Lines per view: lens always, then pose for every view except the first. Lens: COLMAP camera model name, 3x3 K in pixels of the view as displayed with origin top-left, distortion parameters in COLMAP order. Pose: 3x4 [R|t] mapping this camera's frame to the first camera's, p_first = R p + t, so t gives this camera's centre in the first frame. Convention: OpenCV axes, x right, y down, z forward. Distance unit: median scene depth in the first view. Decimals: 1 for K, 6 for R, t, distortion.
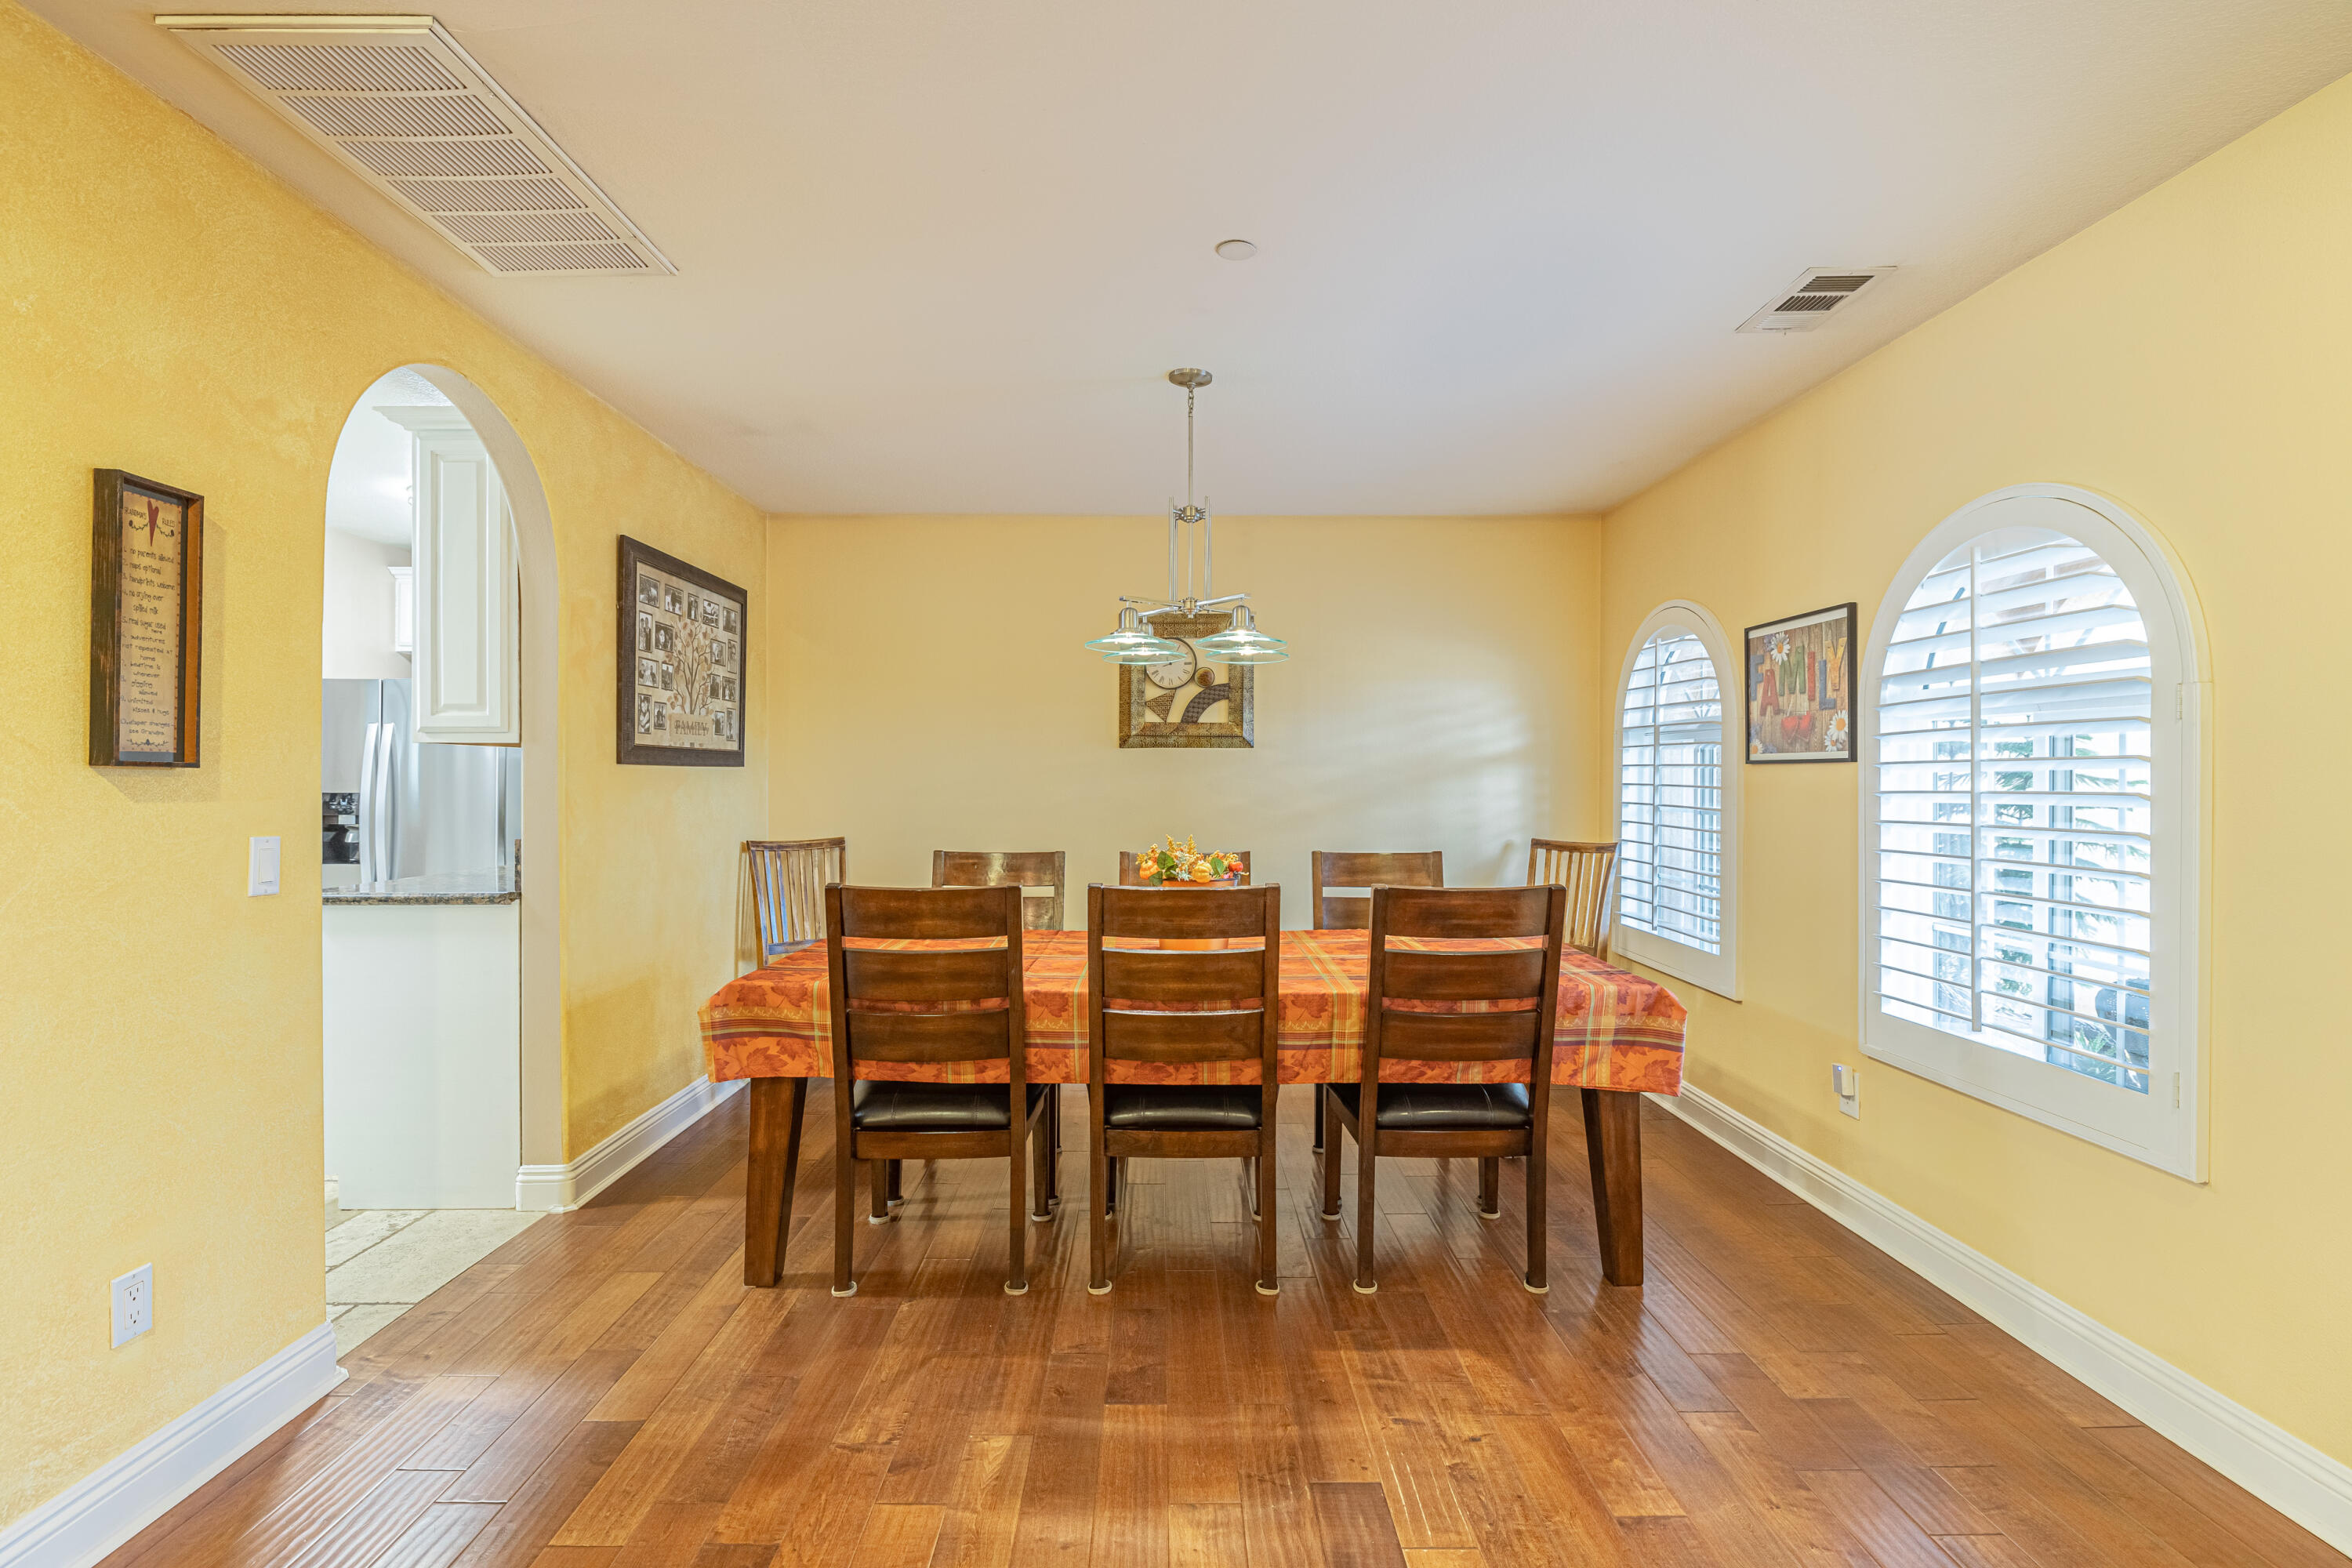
lens RADIAL K [[1069.4, 0, 1182.7], [0, 1069.4, 781.4], [0, 0, 1]] dist [-0.015850, 0.000078]
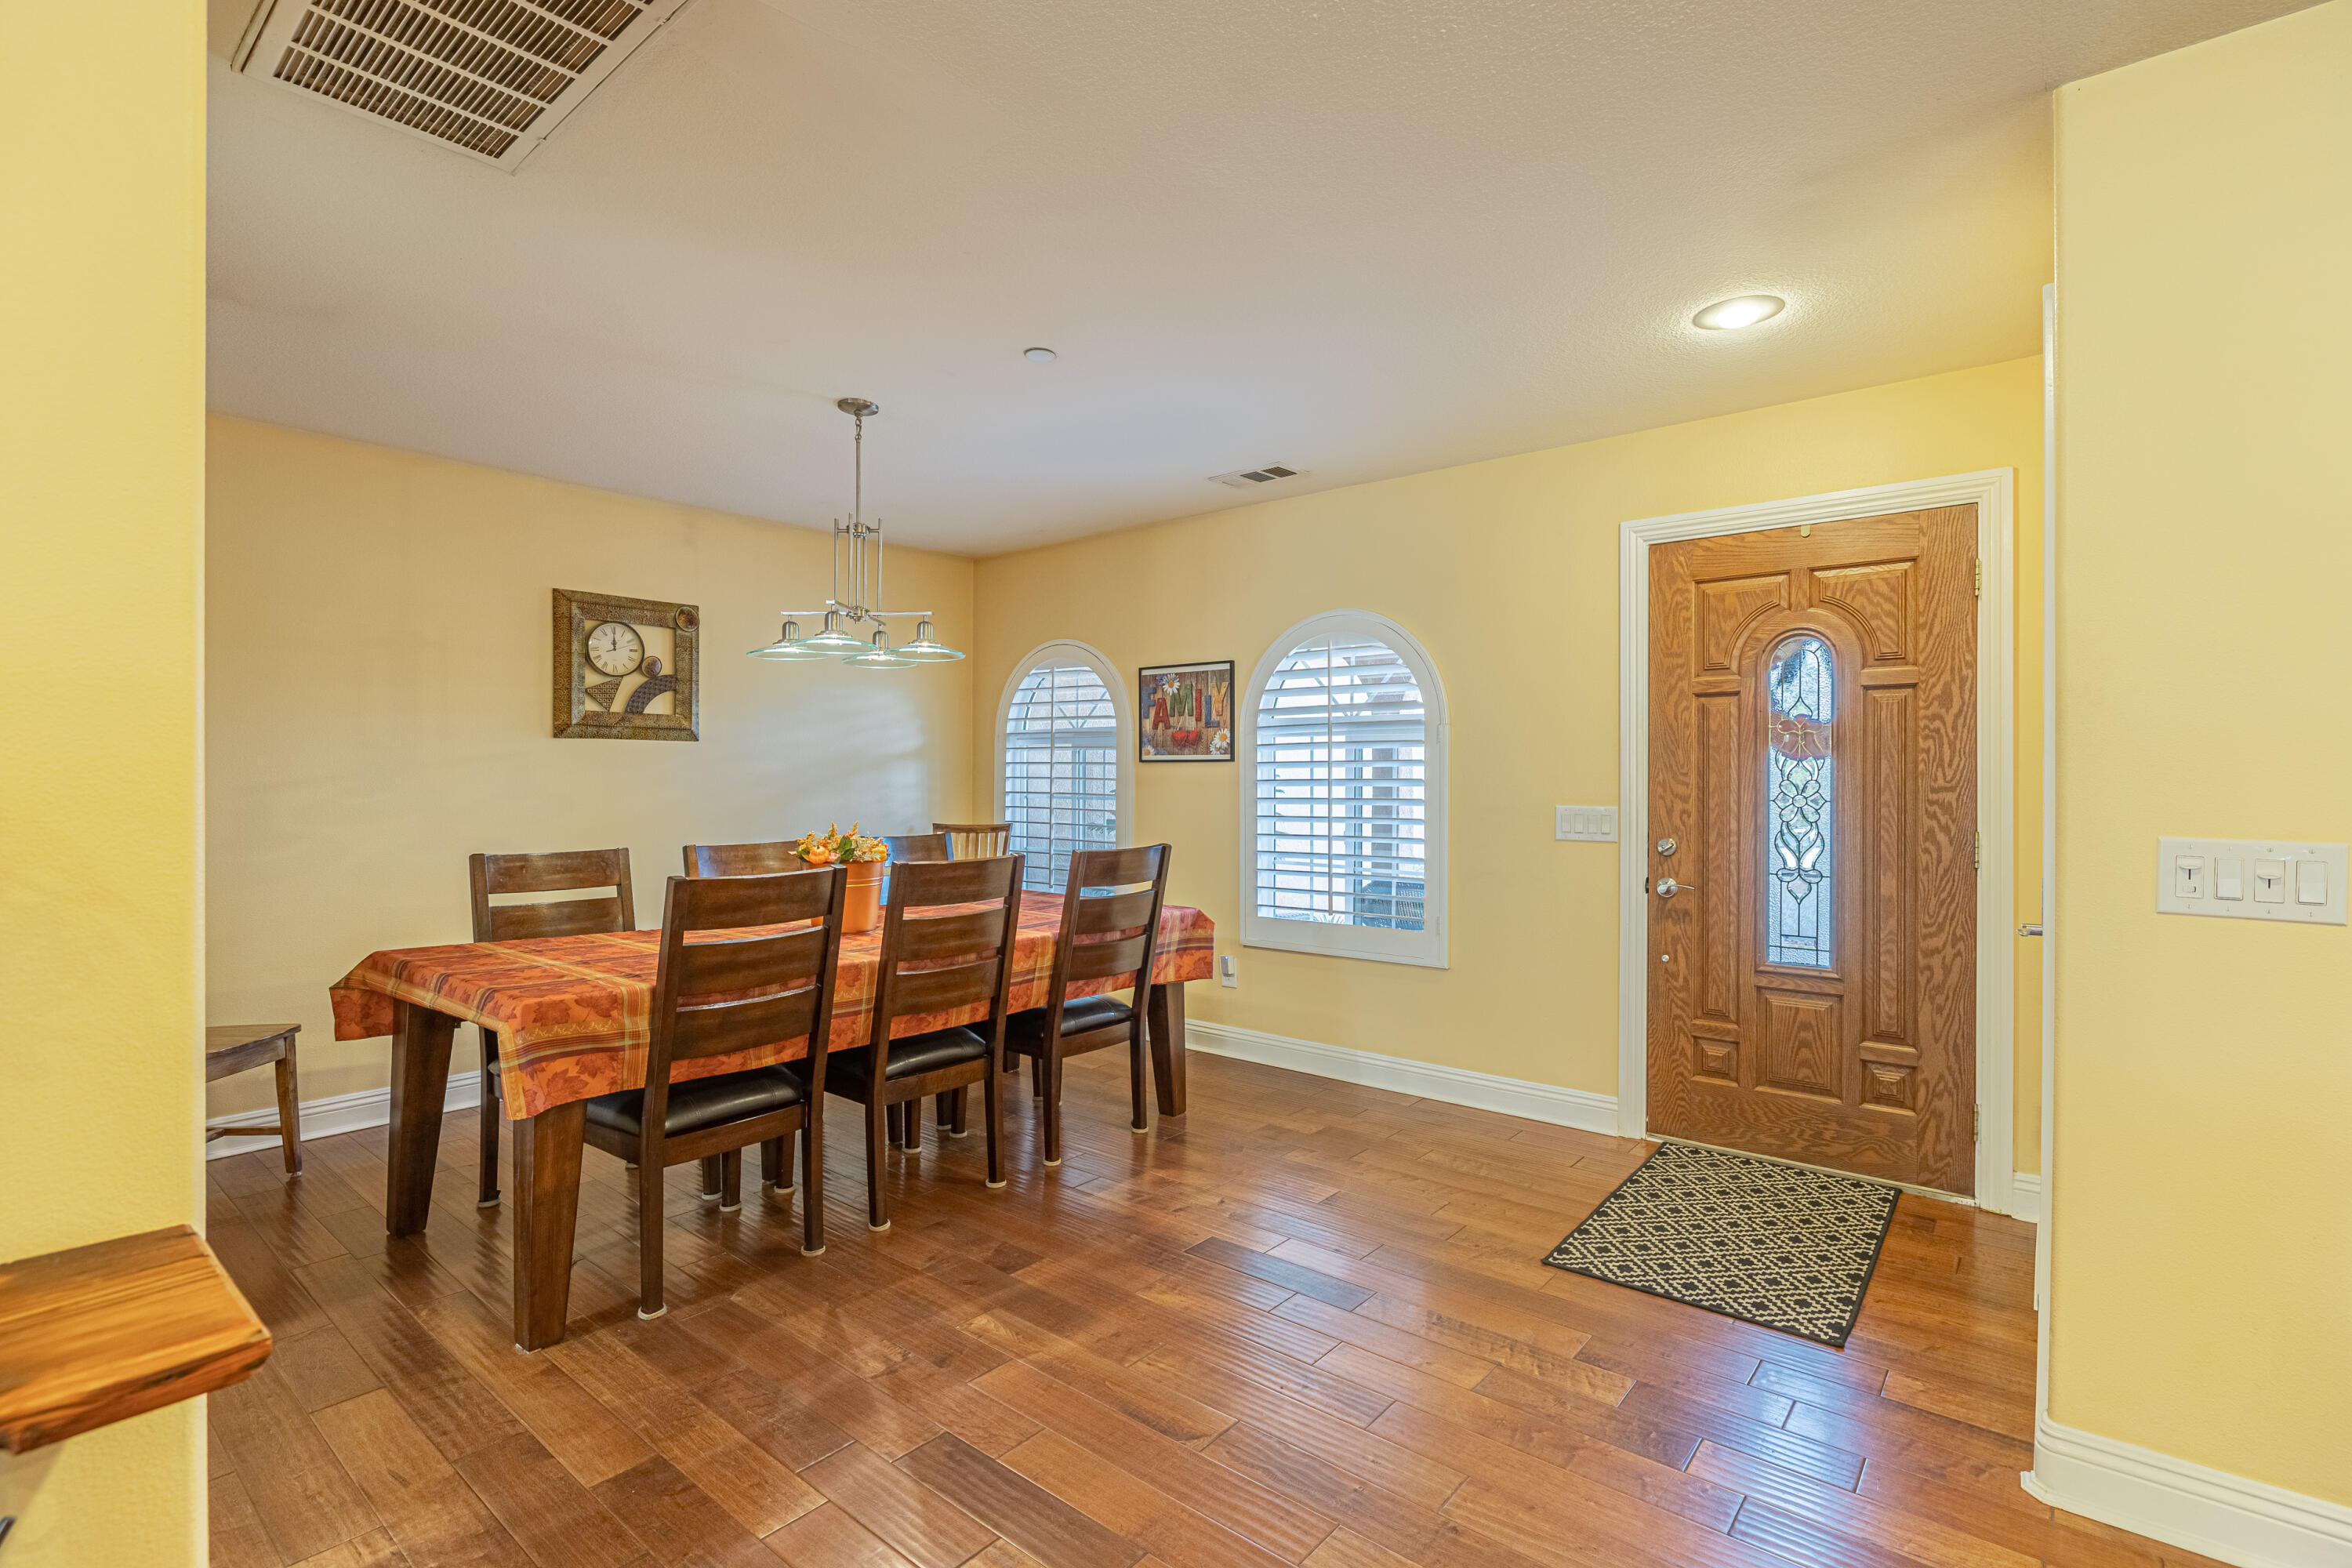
lens RADIAL K [[1075.9, 0, 1166.8], [0, 1075.9, 778.5], [0, 0, 1]] dist [-0.014459, 0.000229]
pose [[0.652800, -0.000592, 0.757530, -0.677245], [0.002176, 0.999997, -0.001094, 0.008548], [-0.757527, 0.002363, 0.652799, 0.035589]]
